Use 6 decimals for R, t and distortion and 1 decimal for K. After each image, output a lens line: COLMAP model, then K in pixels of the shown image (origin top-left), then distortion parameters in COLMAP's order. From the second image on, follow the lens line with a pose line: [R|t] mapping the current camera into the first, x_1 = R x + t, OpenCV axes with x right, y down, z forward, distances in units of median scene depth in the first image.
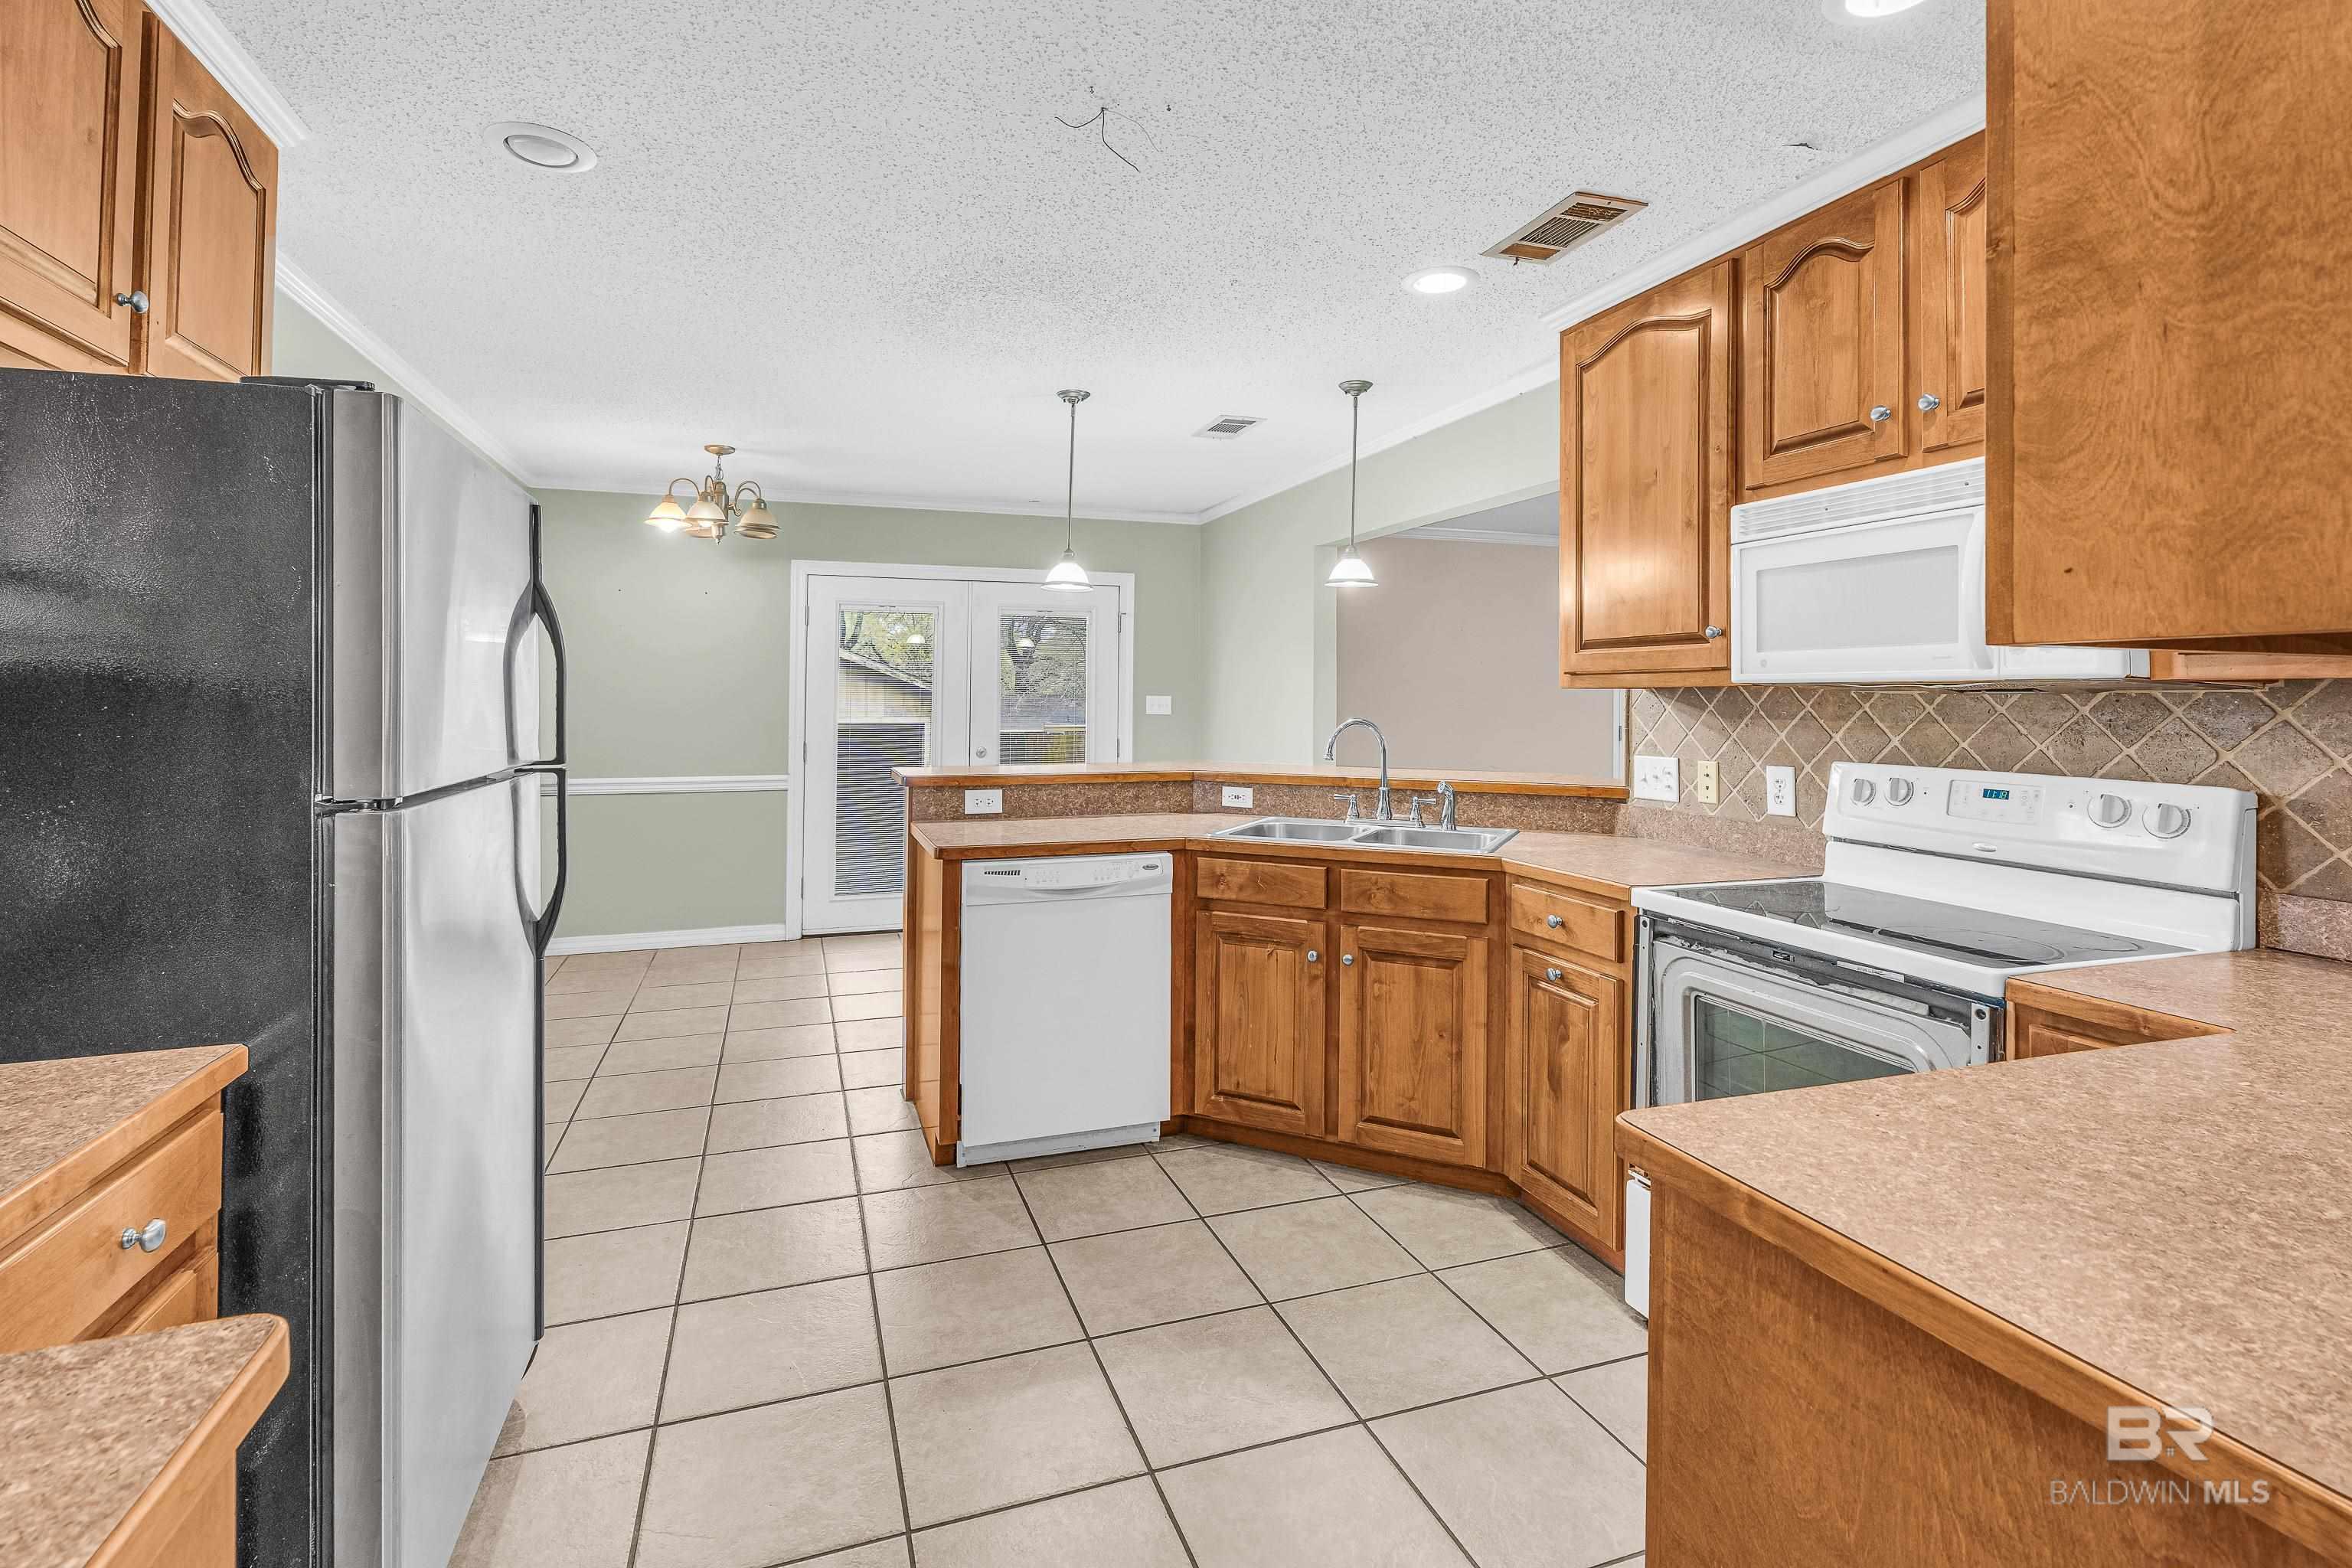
lens RADIAL K [[1069.0, 0, 1158.7], [0, 1069.0, 684.3], [0, 0, 1]] dist [0.004680, -0.003245]
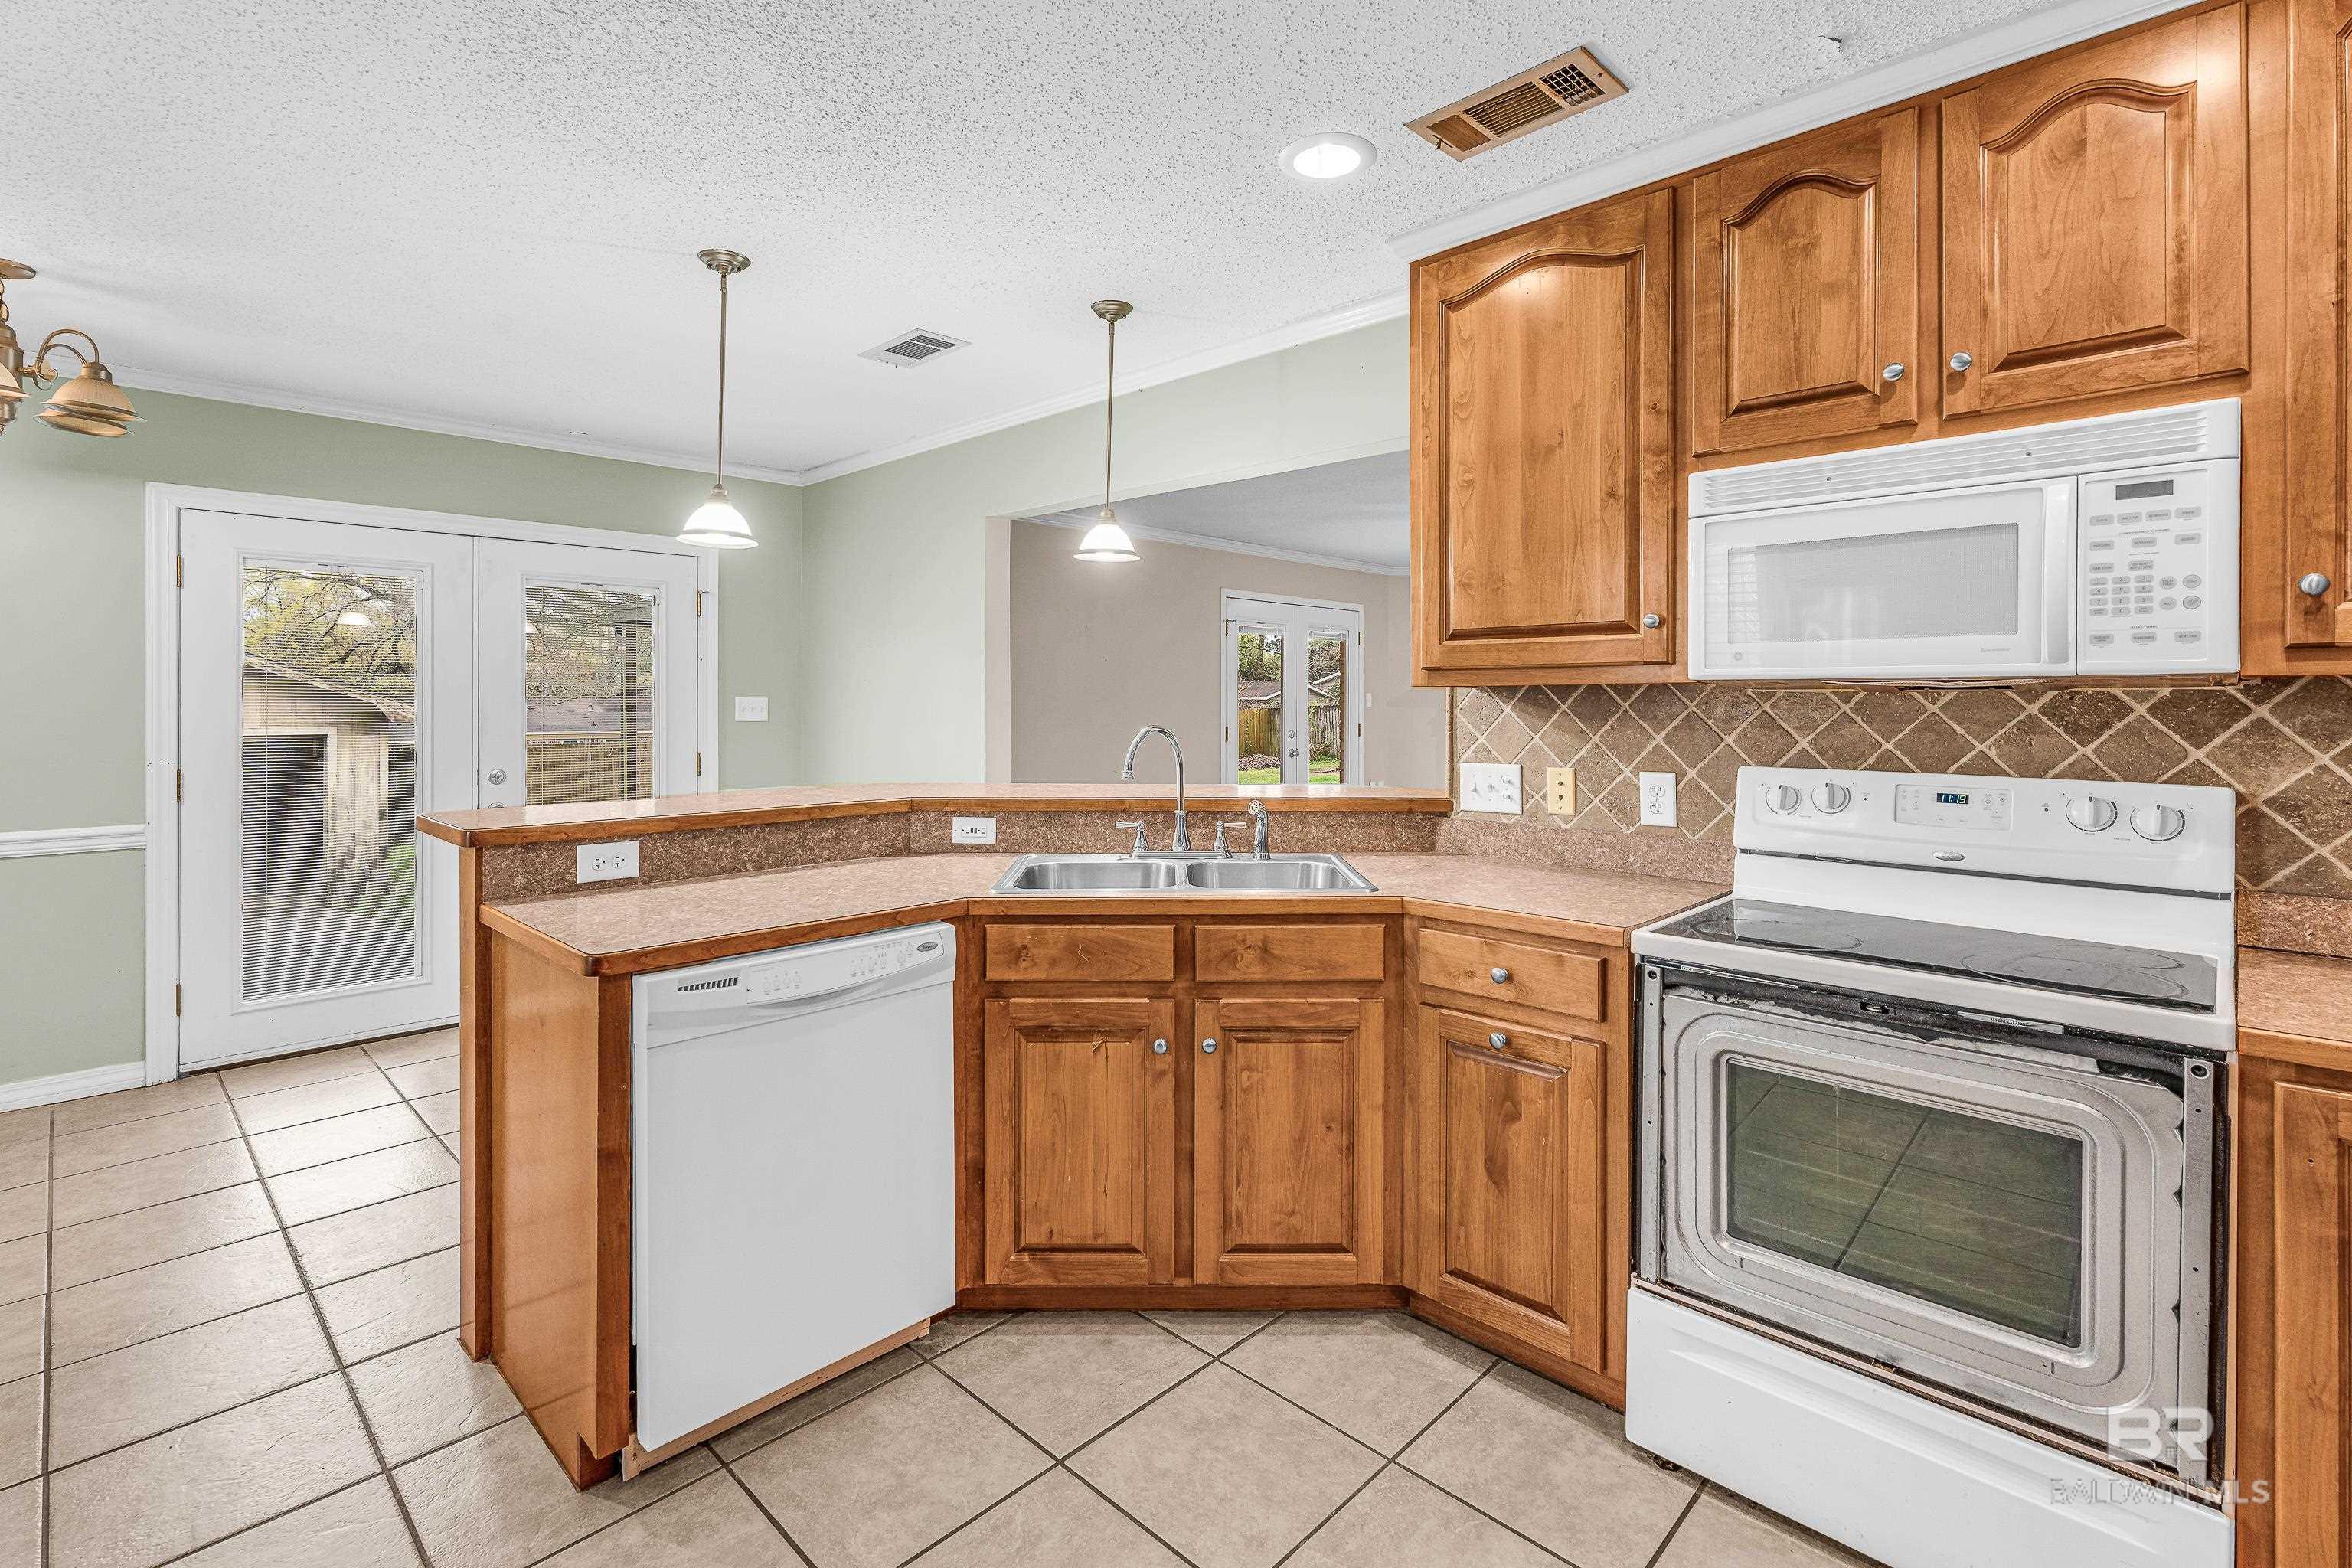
lens RADIAL K [[1069.0, 0, 1162.2], [0, 1069.0, 711.6], [0, 0, 1]] dist [0.004680, -0.003245]
pose [[0.895098, -0.007547, 0.445806, -0.196194], [-0.002854, 0.999739, 0.022656, 0.005499], [-0.445860, -0.021552, 0.894843, 0.362363]]
